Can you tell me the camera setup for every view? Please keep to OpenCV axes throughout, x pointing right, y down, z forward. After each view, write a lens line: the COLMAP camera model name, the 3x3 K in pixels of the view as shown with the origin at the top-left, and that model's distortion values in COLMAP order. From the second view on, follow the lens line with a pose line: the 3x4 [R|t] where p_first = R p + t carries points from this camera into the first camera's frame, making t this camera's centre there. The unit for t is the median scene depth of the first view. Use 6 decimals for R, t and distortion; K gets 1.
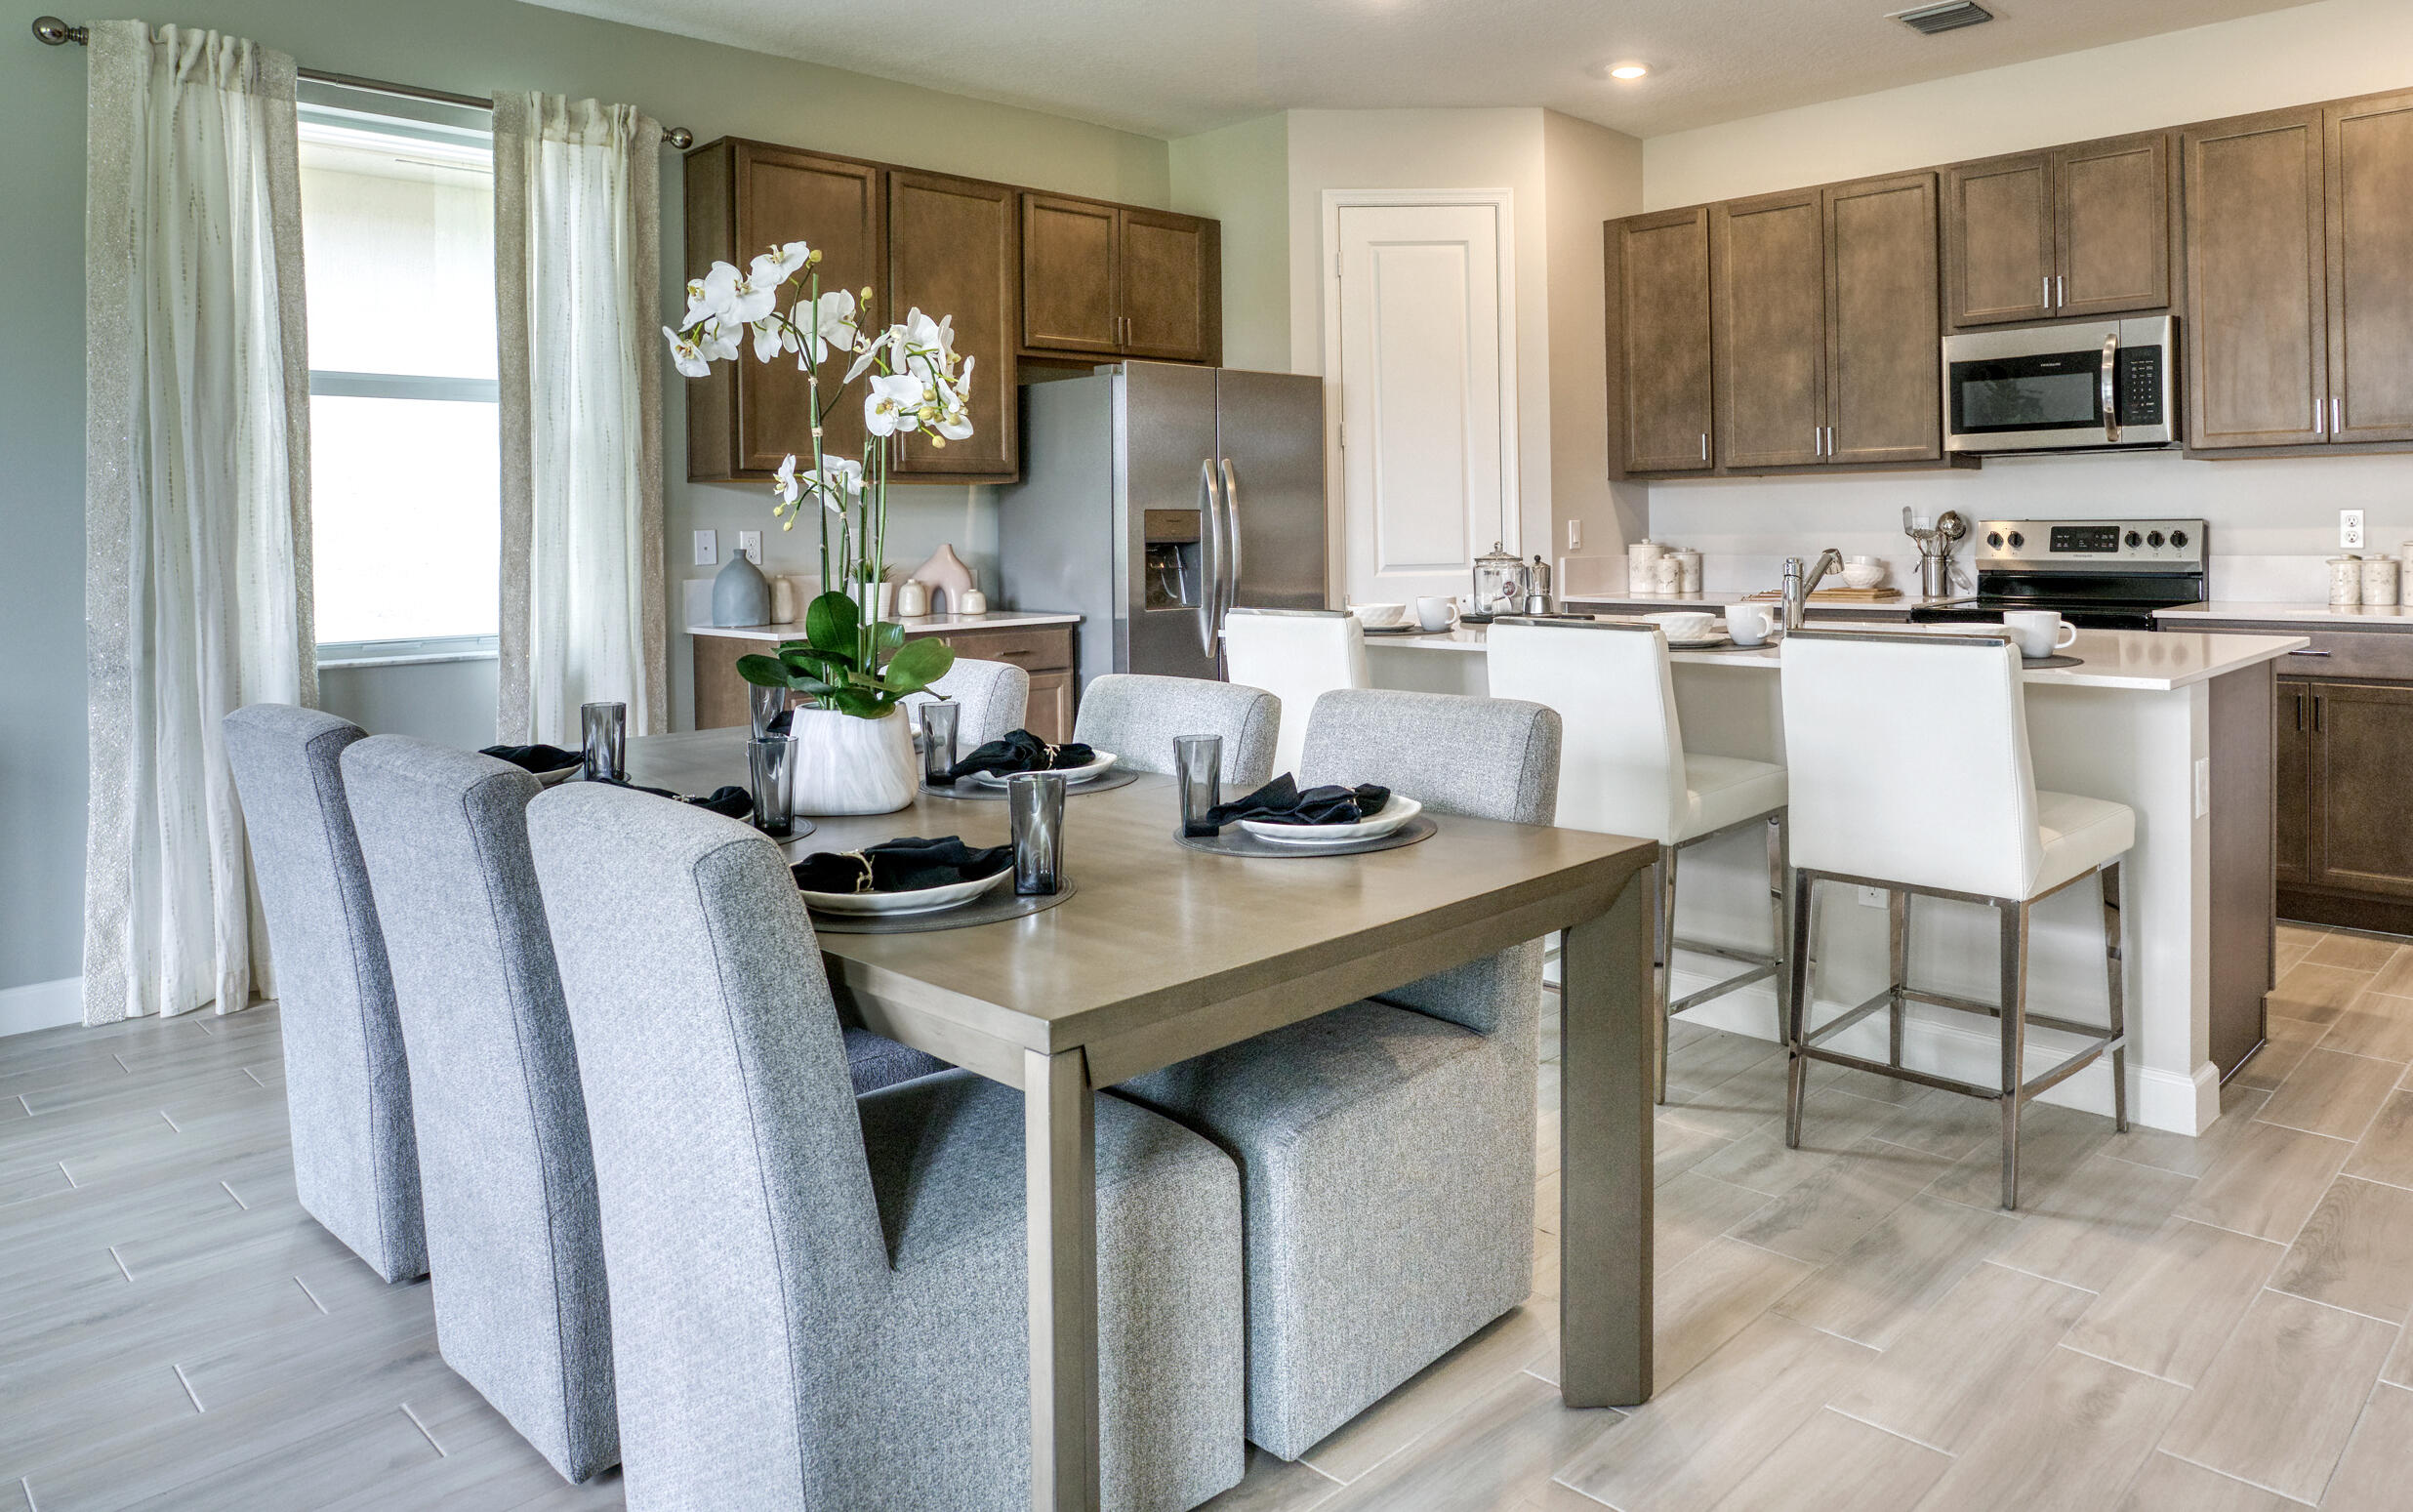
lens RADIAL K [[1584.9, 0, 1206.6], [0, 1584.9, 546.6], [0, 0, 1]] dist [0.002745, -0.004054]
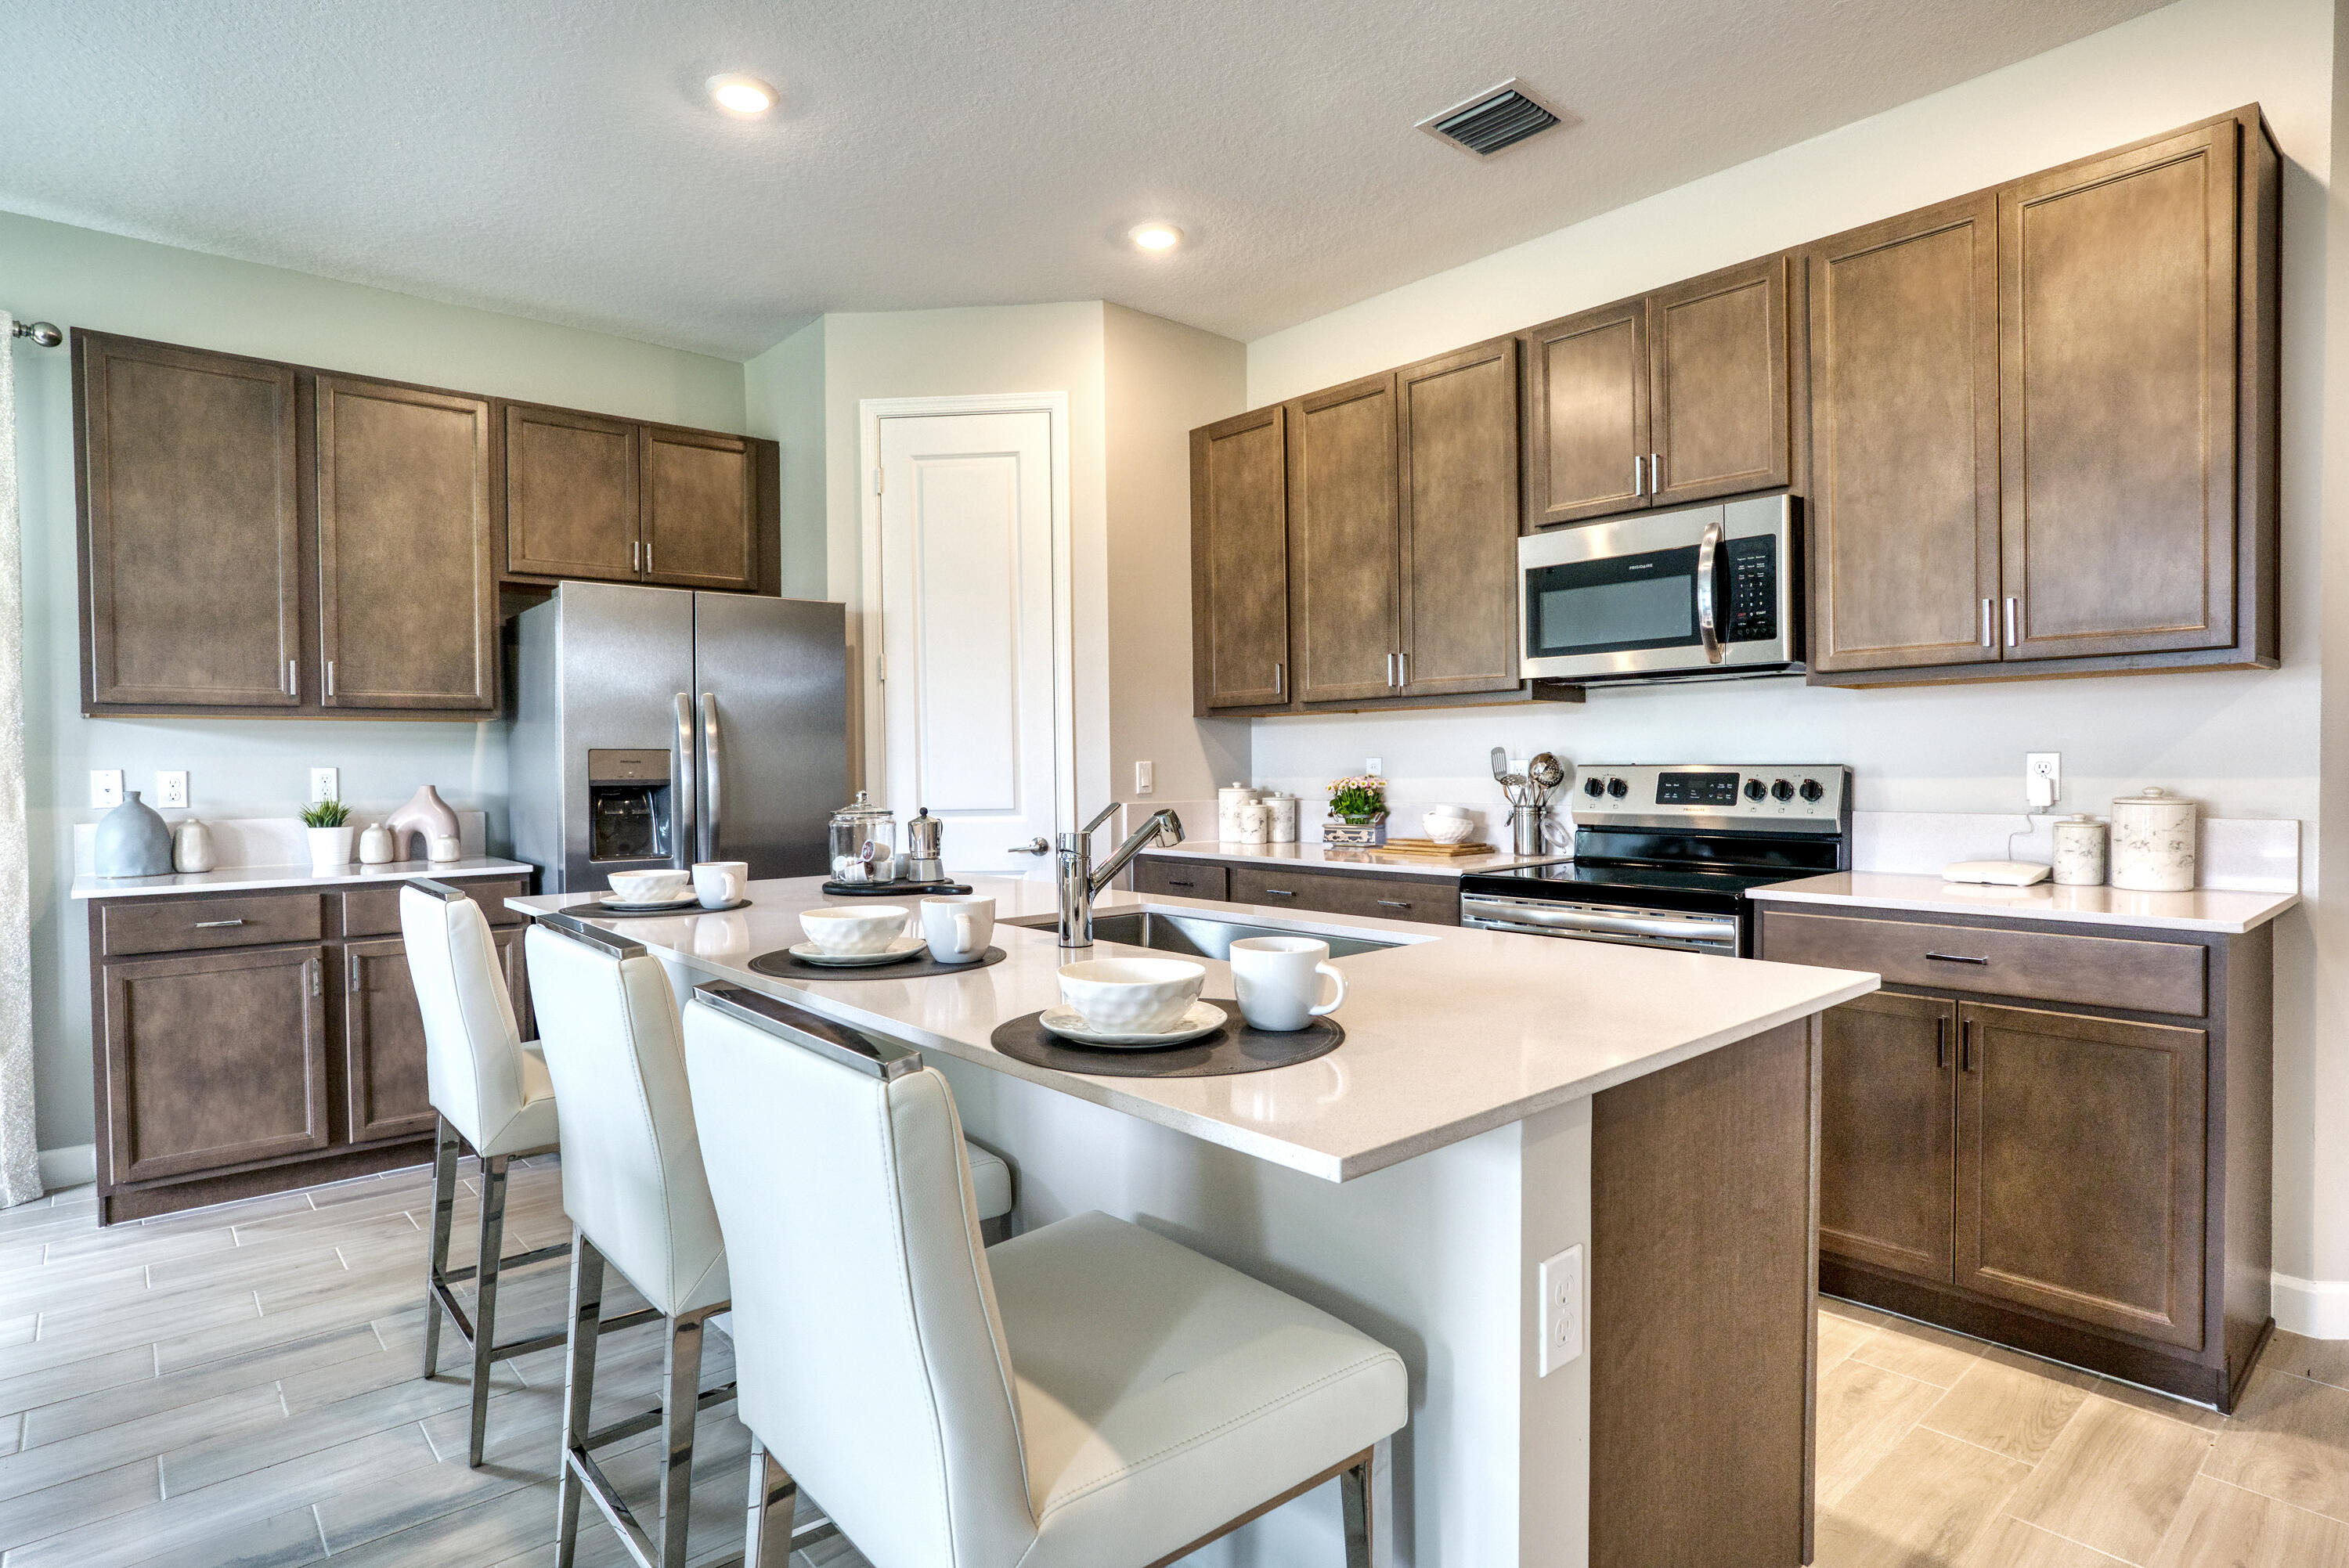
lens RADIAL K [[1116.4, 0, 1174.5], [0, 1116.4, 784.0], [0, 0, 1]] dist [-0.003544, 0.000665]
pose [[0.994413, 0.006166, -0.105382, 0.347744], [-0.005231, 0.999944, 0.009147, -0.010709], [0.105432, -0.008545, 0.994390, 0.409277]]
